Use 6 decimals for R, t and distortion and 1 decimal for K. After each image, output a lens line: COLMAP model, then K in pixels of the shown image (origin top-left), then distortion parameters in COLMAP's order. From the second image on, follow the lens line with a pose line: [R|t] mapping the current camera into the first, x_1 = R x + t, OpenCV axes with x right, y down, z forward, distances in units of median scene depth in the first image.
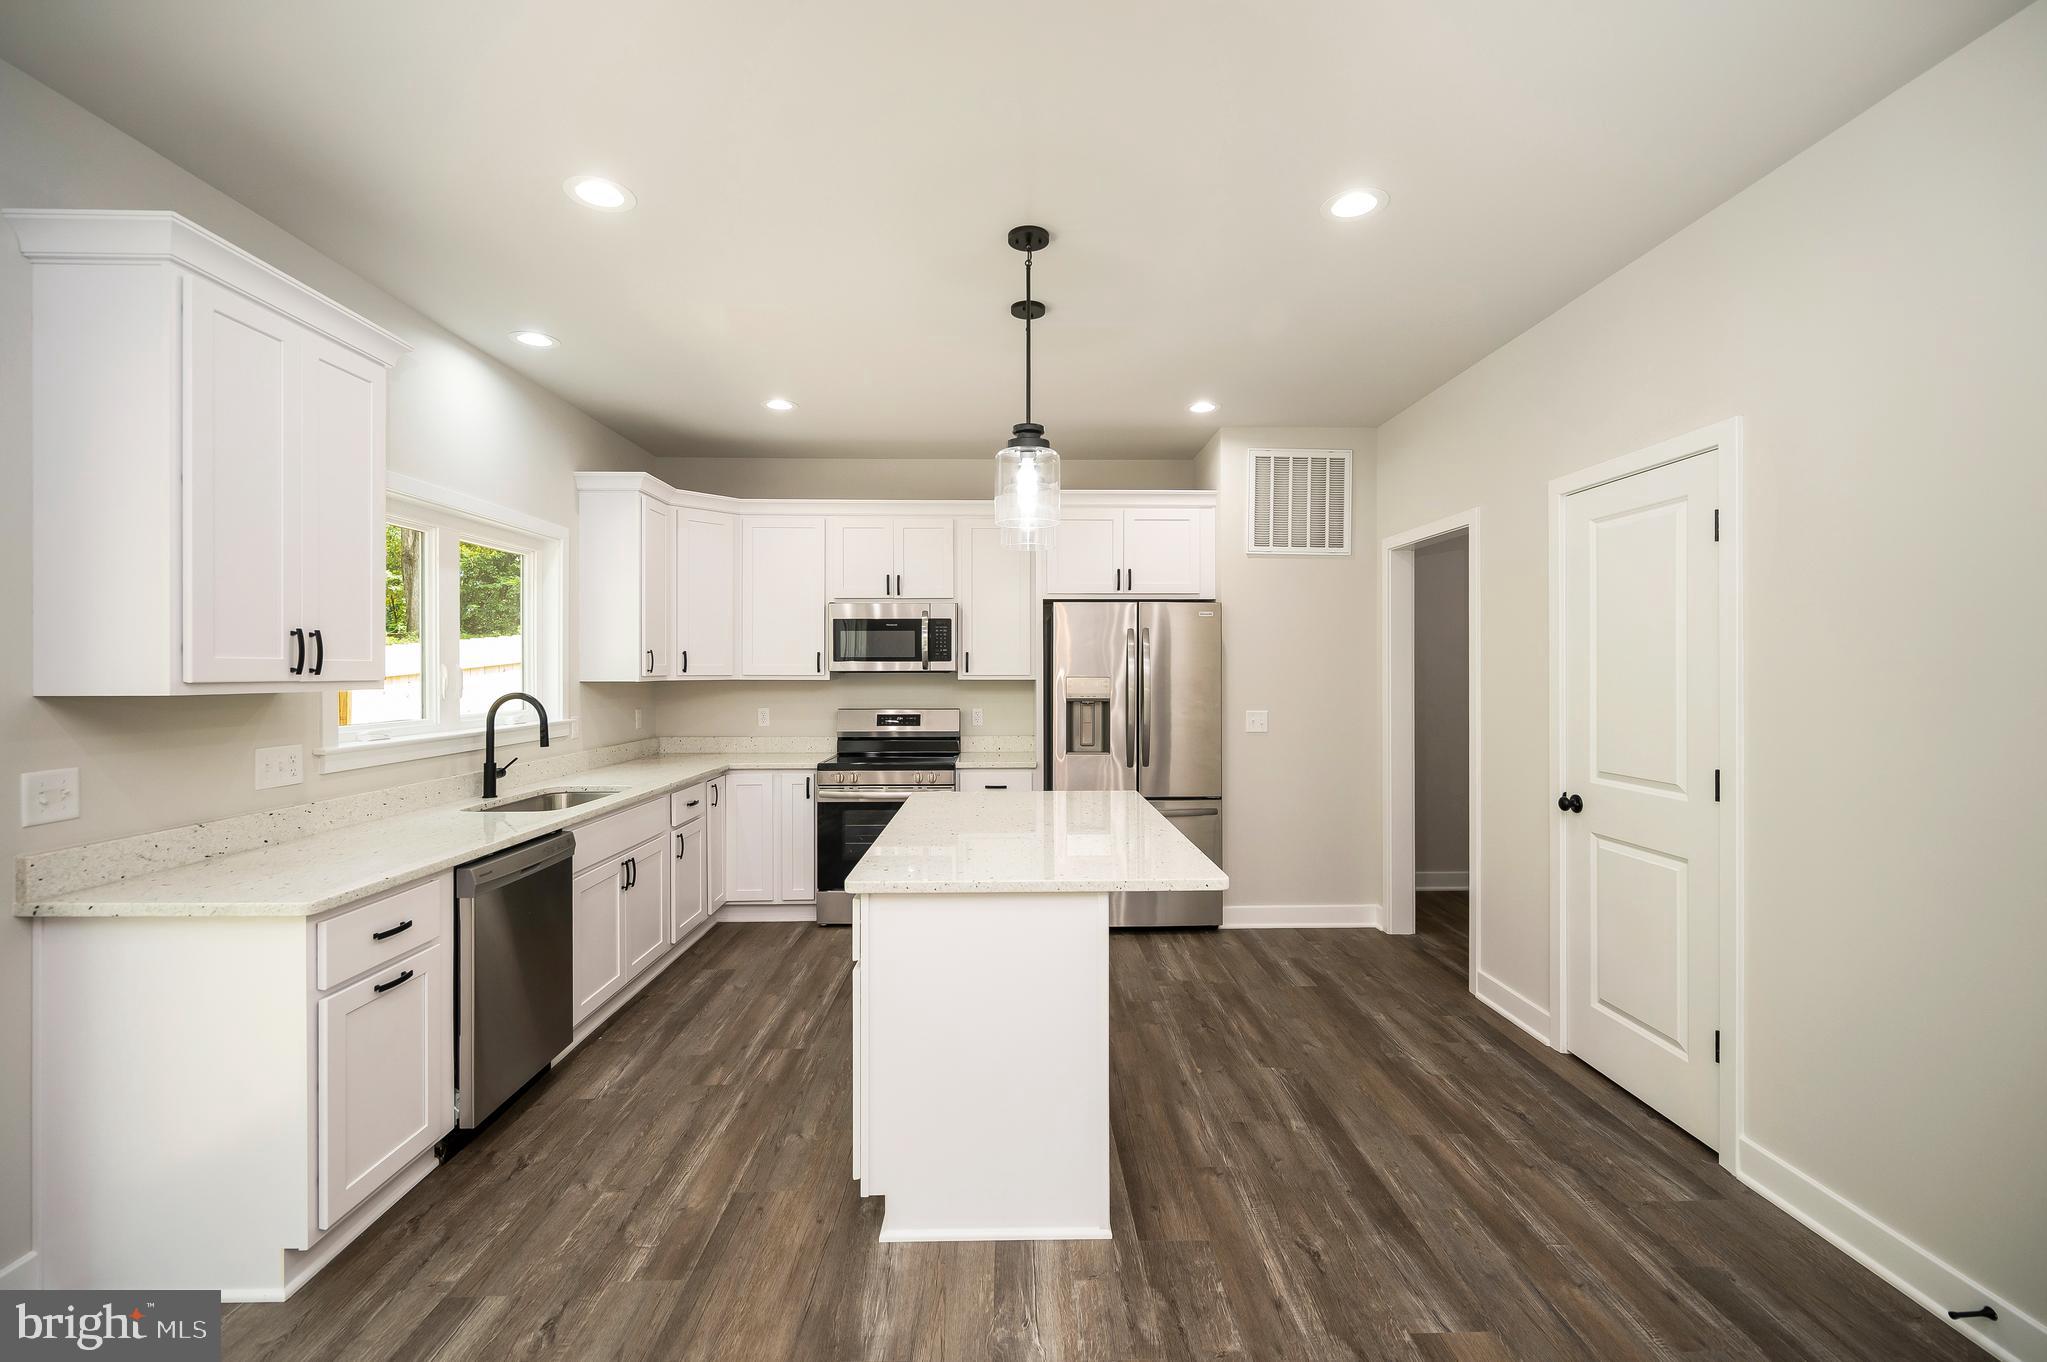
lens RADIAL K [[867.2, 0, 1033.5], [0, 867.2, 676.3], [0, 0, 1]] dist [-0.001650, -0.000271]
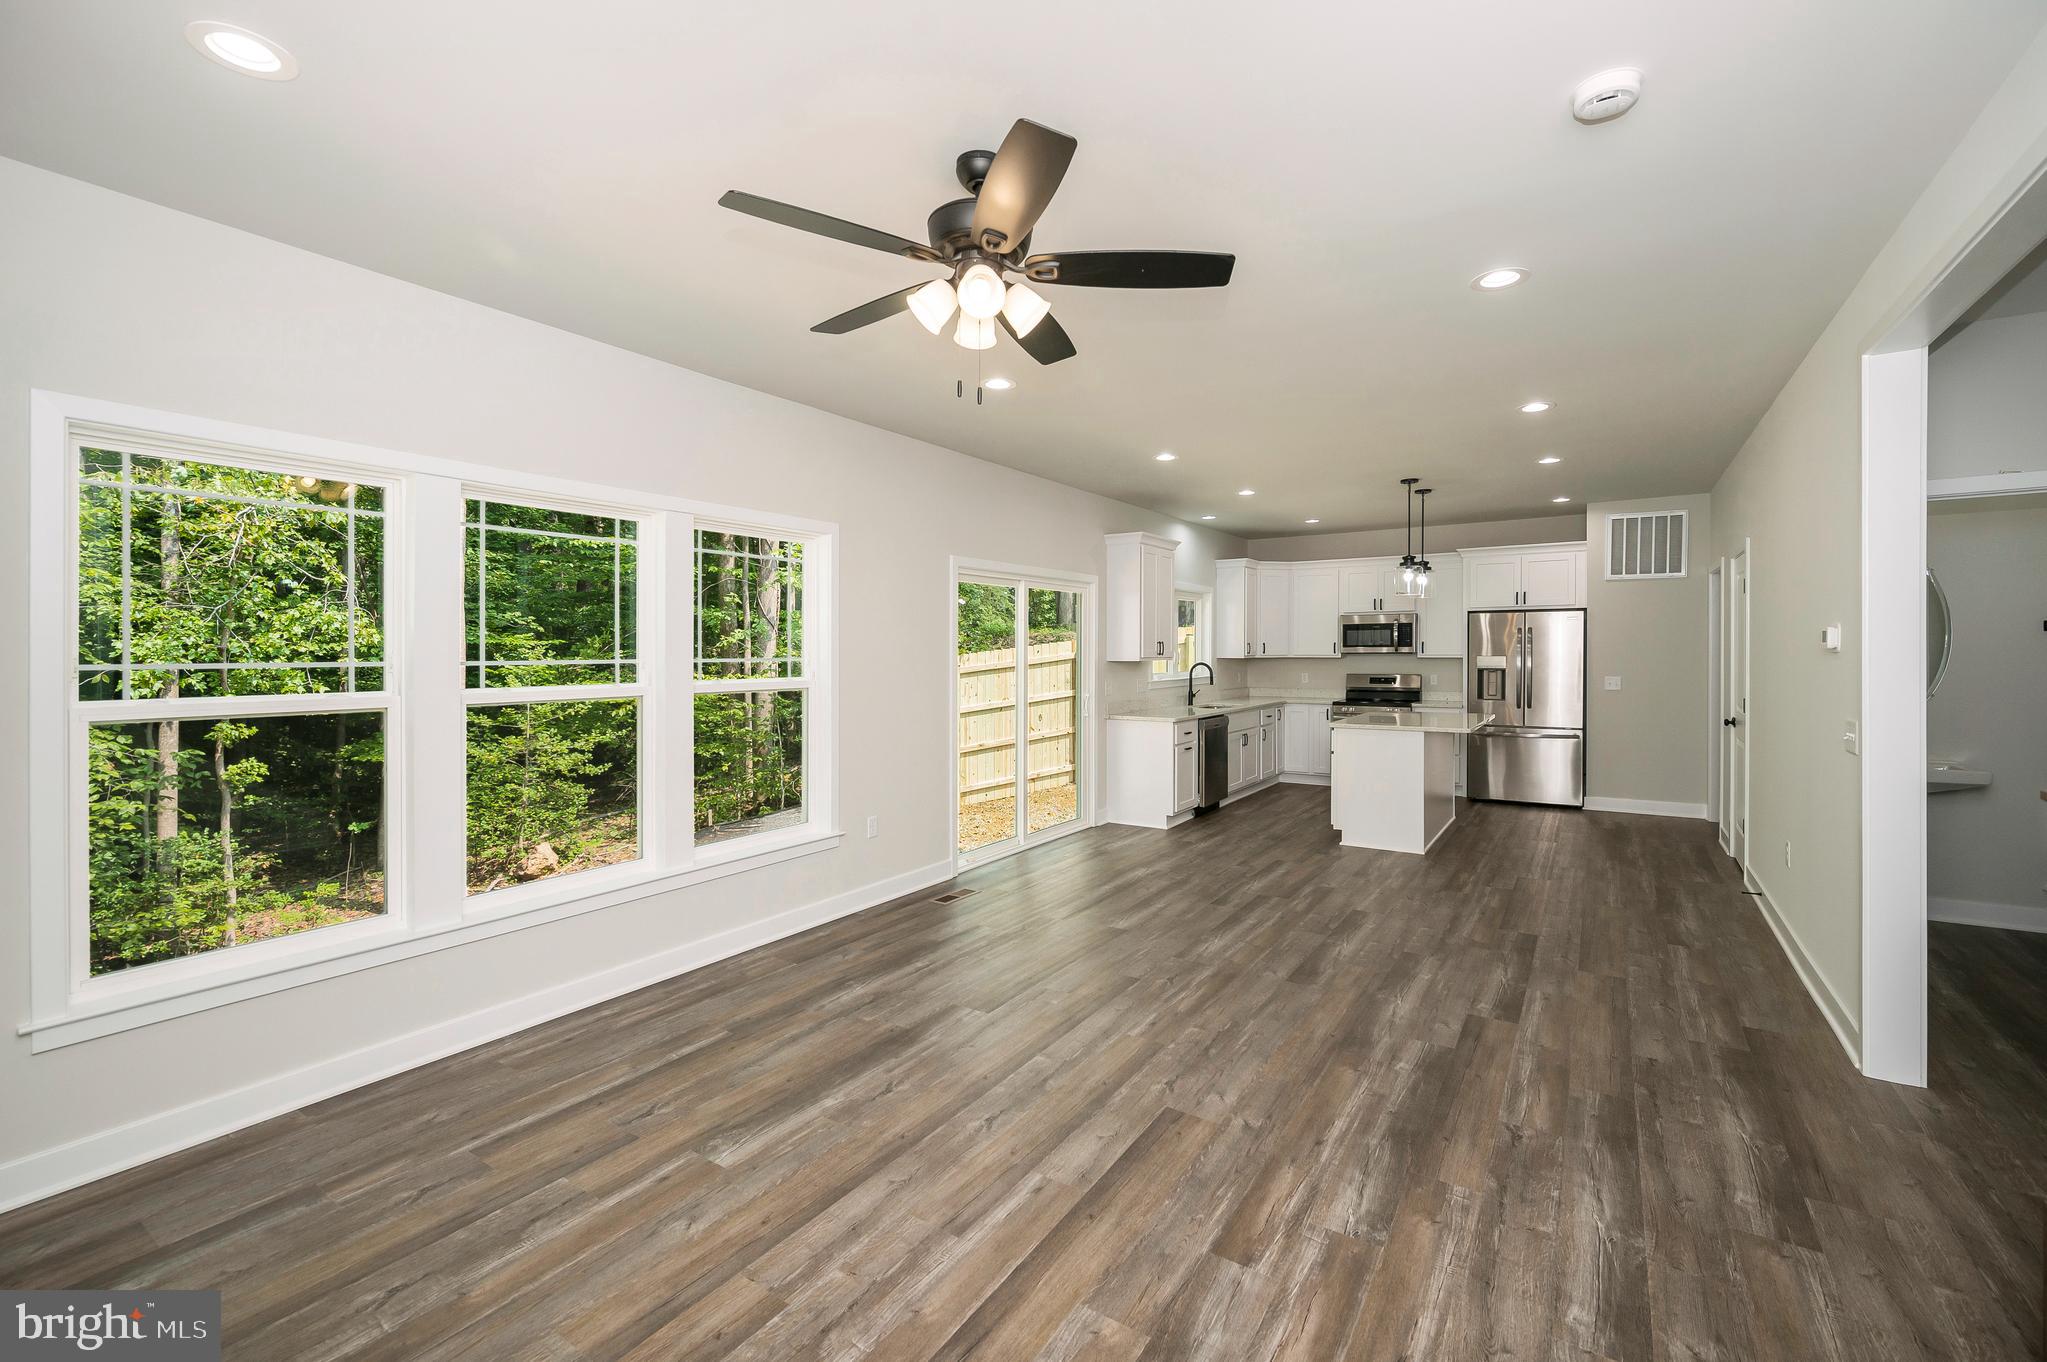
lens RADIAL K [[860.7, 0, 1025.0], [0, 860.7, 654.8], [0, 0, 1]] dist [-0.001199, -0.000282]
pose [[0.812376, 0.001207, -0.583132, 0.408551], [-0.000637, 0.999999, 0.001182, -0.003583], [0.583133, -0.000589, 0.812376, -1.246486]]
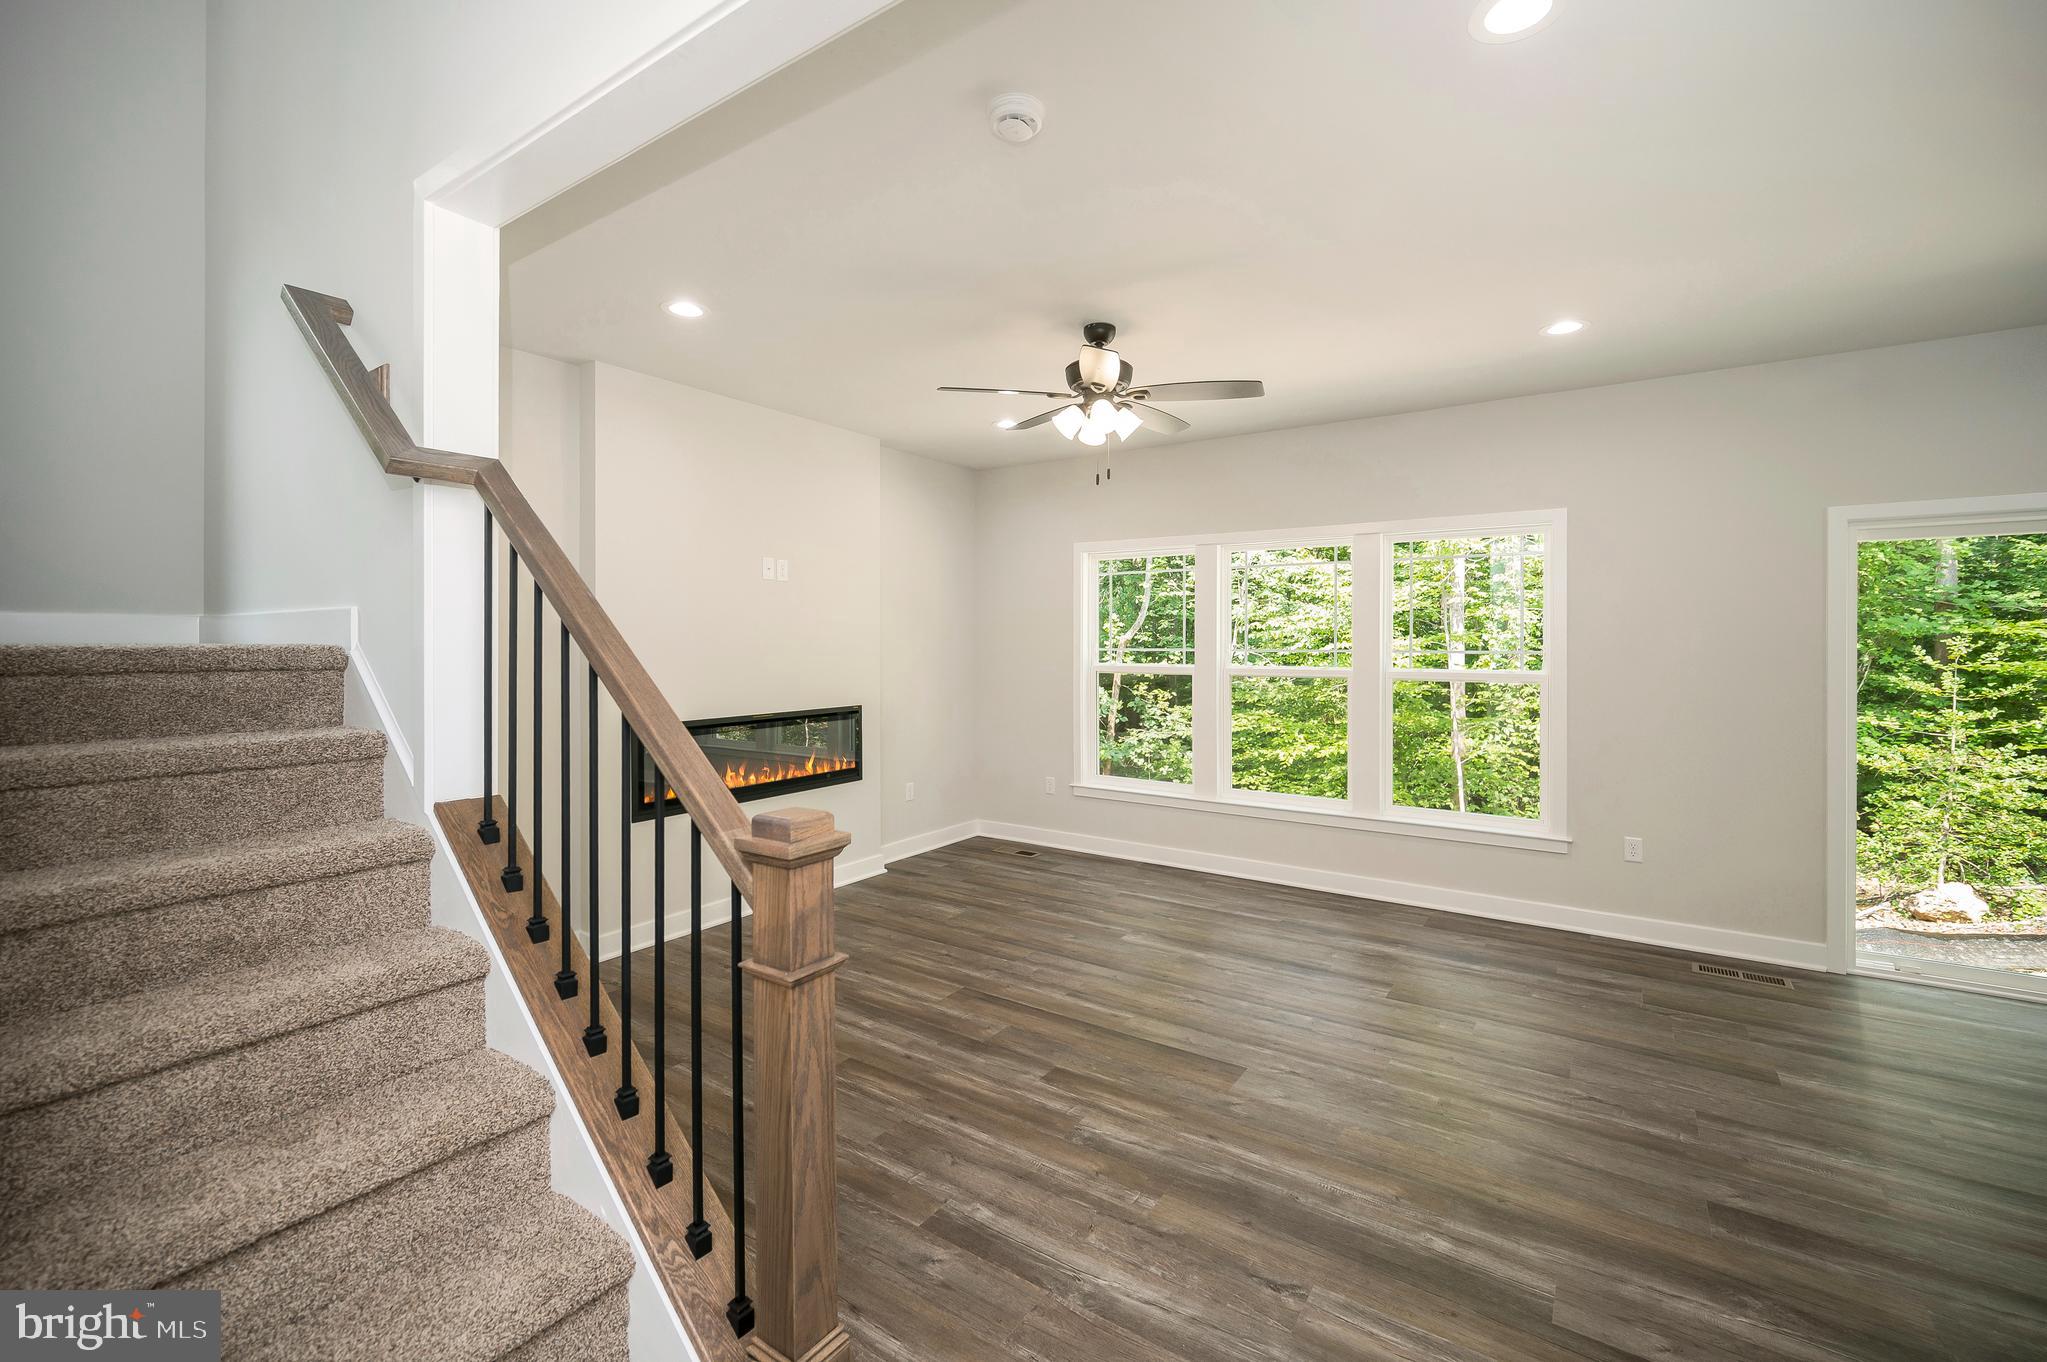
lens RADIAL K [[852.1, 0, 1031.5], [0, 852.1, 635.5], [0, 0, 1]] dist [0.002070, 0.000331]
pose [[-0.584006, -0.005480, -0.811730, 0.859418], [-0.005421, 0.999981, -0.002851, -0.014023], [0.811731, 0.002736, -0.584025, -0.233219]]
